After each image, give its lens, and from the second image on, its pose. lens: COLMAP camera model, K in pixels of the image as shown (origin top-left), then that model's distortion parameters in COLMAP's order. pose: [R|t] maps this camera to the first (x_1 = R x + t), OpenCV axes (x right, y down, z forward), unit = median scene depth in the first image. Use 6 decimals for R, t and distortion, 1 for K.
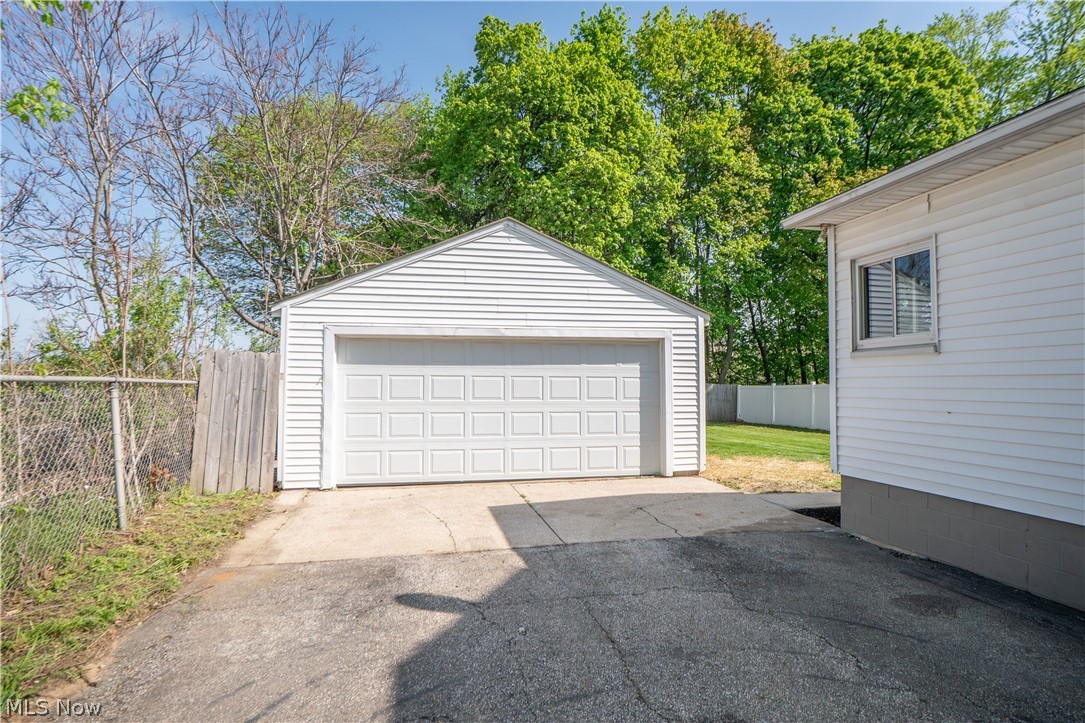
lens RADIAL K [[545.2, 0, 516.9], [0, 545.2, 360.9], [0, 0, 1]] dist [-0.058453, 0.011500]
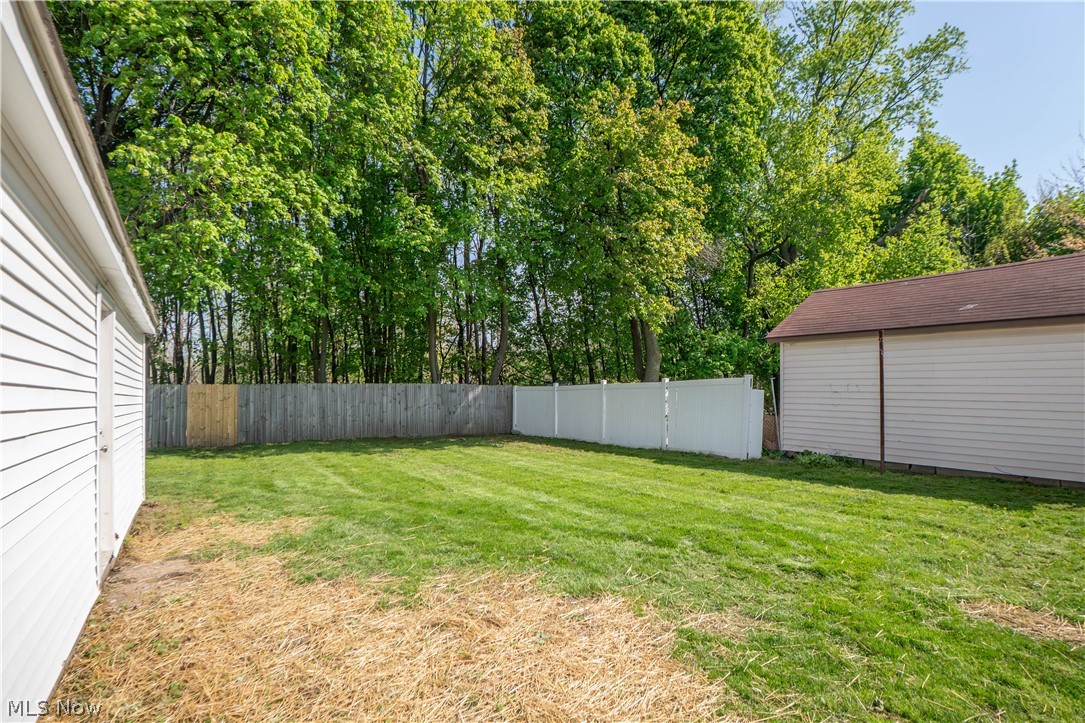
lens RADIAL K [[547.8, 0, 540.3], [0, 547.8, 336.9], [0, 0, 1]] dist [-0.031704, 0.002296]
pose [[0.922373, 0.014647, 0.386022, 0.178054], [0.003649, 0.998906, -0.046623, 0.013692], [-0.386283, 0.044412, 0.921311, 0.329040]]
